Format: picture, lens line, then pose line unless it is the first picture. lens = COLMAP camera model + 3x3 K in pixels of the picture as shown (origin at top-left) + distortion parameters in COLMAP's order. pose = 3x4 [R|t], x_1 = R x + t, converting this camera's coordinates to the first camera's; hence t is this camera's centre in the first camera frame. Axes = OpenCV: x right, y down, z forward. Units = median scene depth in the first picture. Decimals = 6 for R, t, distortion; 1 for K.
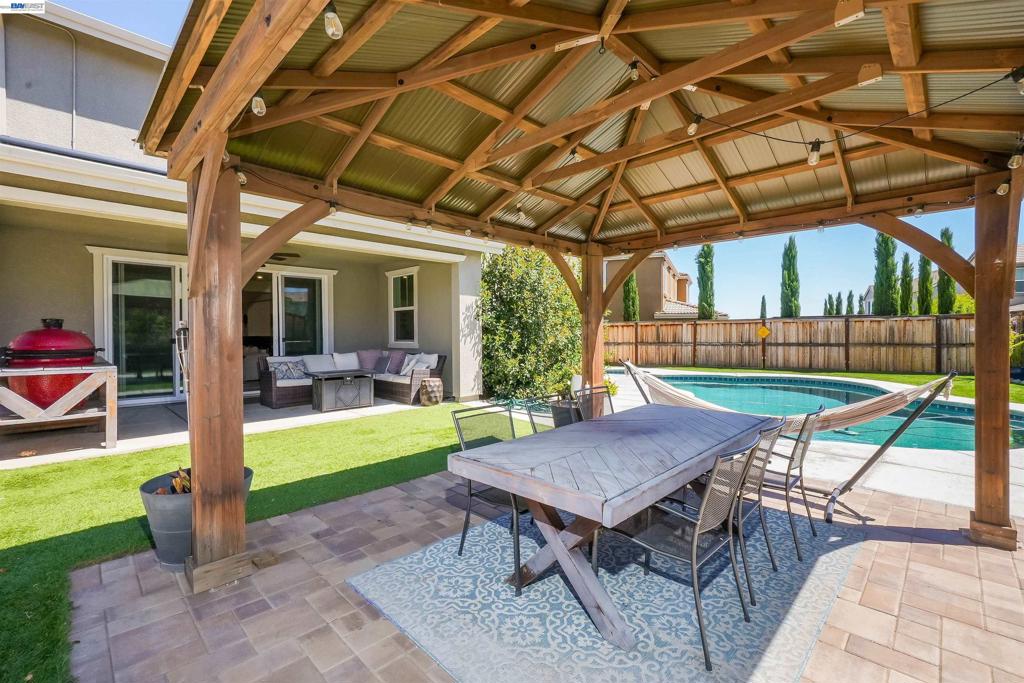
lens RADIAL K [[448.1, 0, 513.7], [0, 448.1, 341.0], [0, 0, 1]] dist [0.000682, 0.000029]
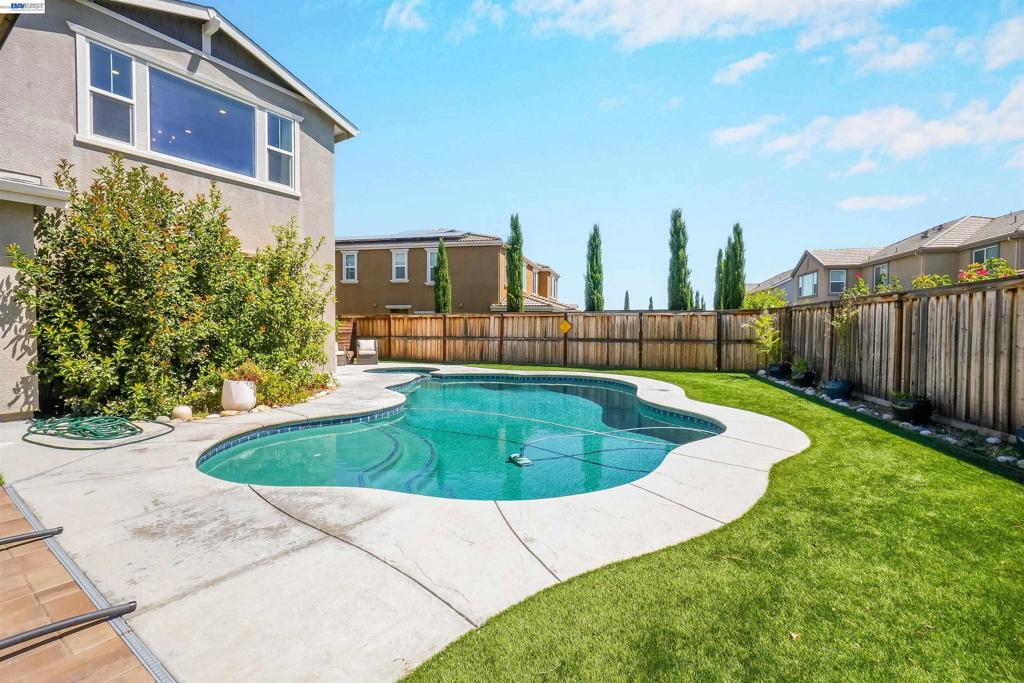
lens RADIAL K [[448.1, 0, 508.8], [0, 448.1, 338.5], [0, 0, 1]] dist [0.000682, 0.000029]
pose [[0.985596, 0.006140, 0.169005, 0.288716], [-0.007819, 0.999926, 0.009271, -0.002481], [-0.168935, -0.010459, 0.985572, 0.105528]]
